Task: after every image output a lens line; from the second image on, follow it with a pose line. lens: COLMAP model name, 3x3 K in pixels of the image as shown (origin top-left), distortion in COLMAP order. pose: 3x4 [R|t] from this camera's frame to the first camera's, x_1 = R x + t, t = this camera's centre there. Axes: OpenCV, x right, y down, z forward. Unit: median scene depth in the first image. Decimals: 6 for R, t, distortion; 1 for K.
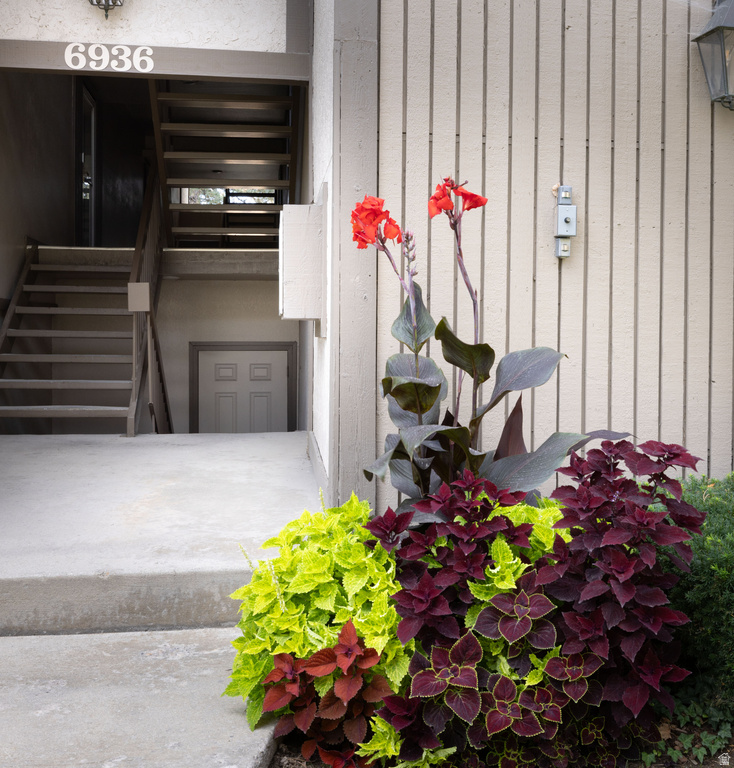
lens RADIAL K [[1237.2, 0, 367.0], [0, 1237.2, 384.0], [0, 0, 1]] dist [-0.033315, 0.043613]
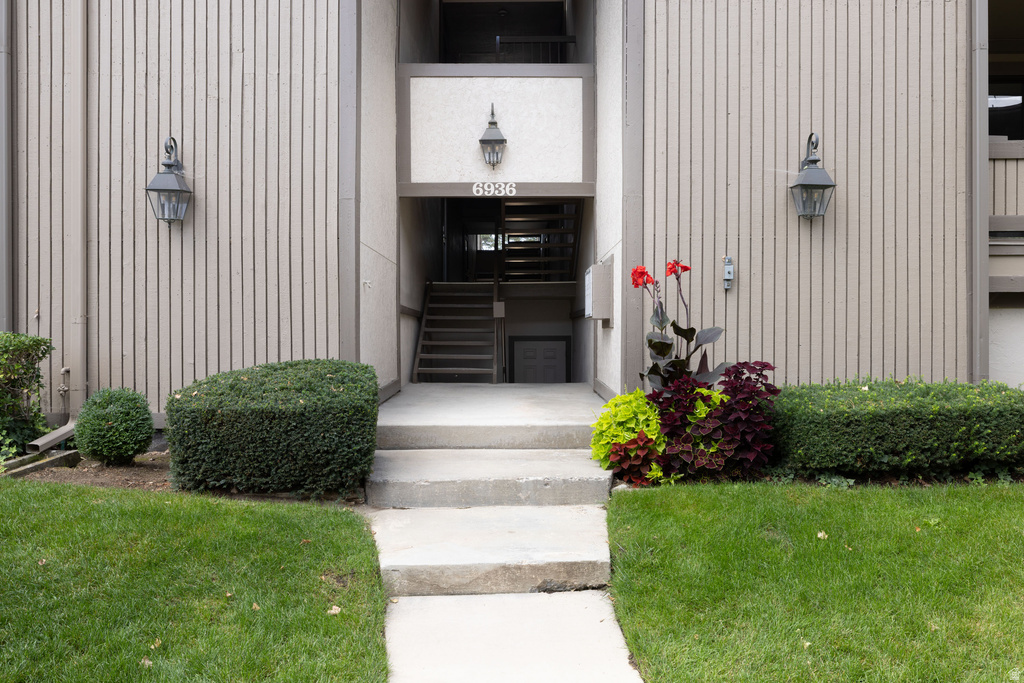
lens RADIAL K [[756.7, 0, 513.3], [0, 756.7, 320.9], [0, 0, 1]] dist [0.087071, 0.000039]
pose [[0.991422, -0.008590, -0.130419, -0.063983], [0.001561, 0.998545, -0.053903, 0.039741], [0.130692, 0.053237, 0.989993, -0.593301]]
